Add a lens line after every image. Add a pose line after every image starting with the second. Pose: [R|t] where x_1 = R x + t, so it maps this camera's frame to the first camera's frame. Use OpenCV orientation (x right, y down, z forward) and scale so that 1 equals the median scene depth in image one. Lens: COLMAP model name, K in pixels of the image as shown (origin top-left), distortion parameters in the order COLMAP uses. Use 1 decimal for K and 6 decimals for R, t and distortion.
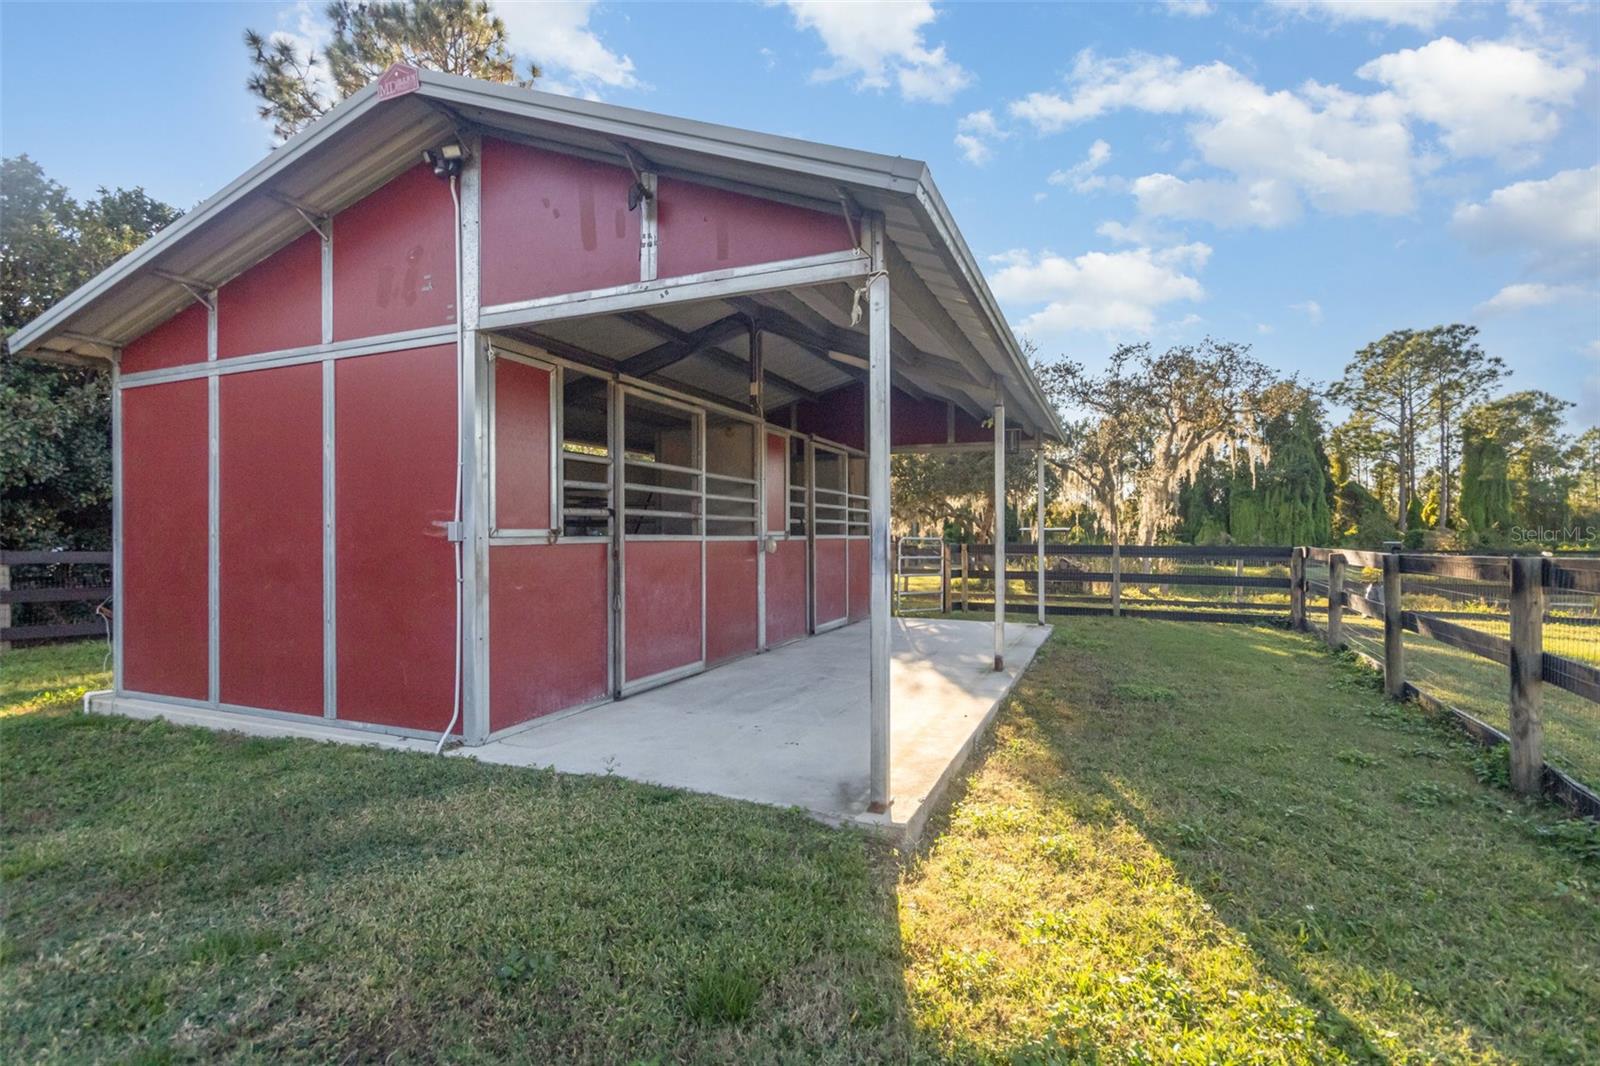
lens RADIAL K [[743.3, 0, 800.0], [0, 743.3, 533.0], [0, 0, 1]] dist [0.002441, -0.000015]
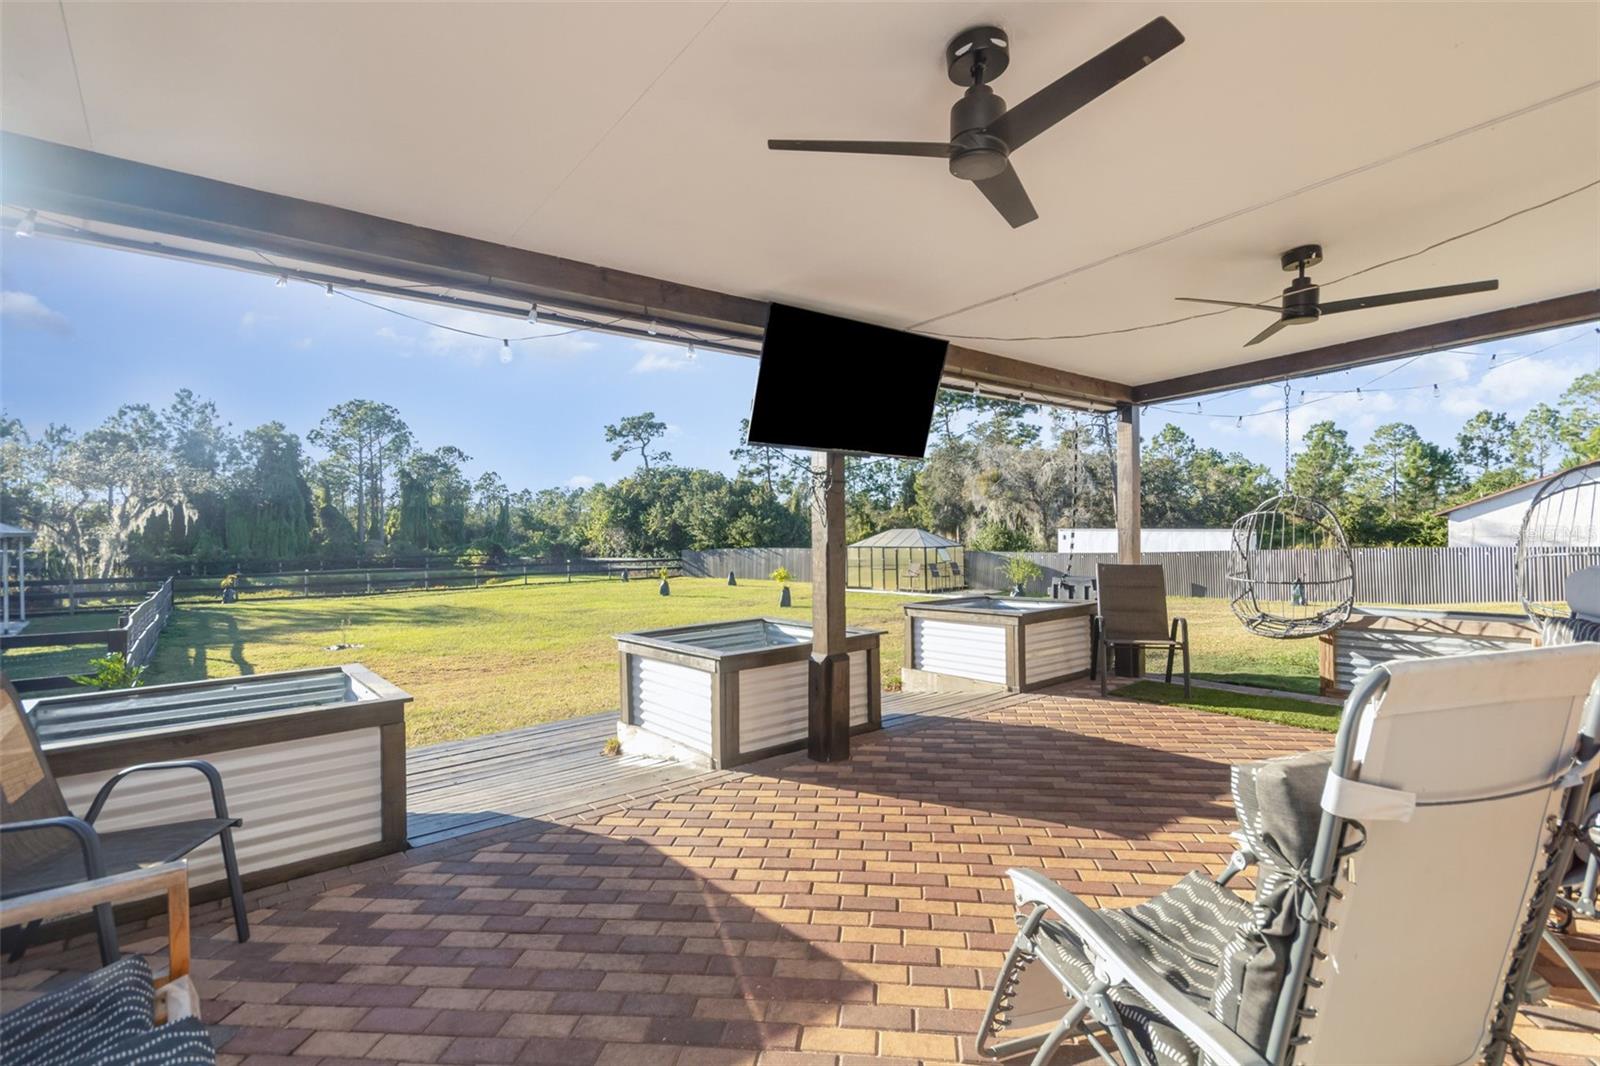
lens RADIAL K [[737.7, 0, 808.4], [0, 737.7, 534.1], [0, 0, 1]] dist [0.002732, -0.000496]
pose [[0.410105, -0.013111, 0.911944, -0.181247], [0.008130, 0.999909, 0.010719, -0.035333], [-0.912002, 0.003018, 0.410175, -0.513152]]
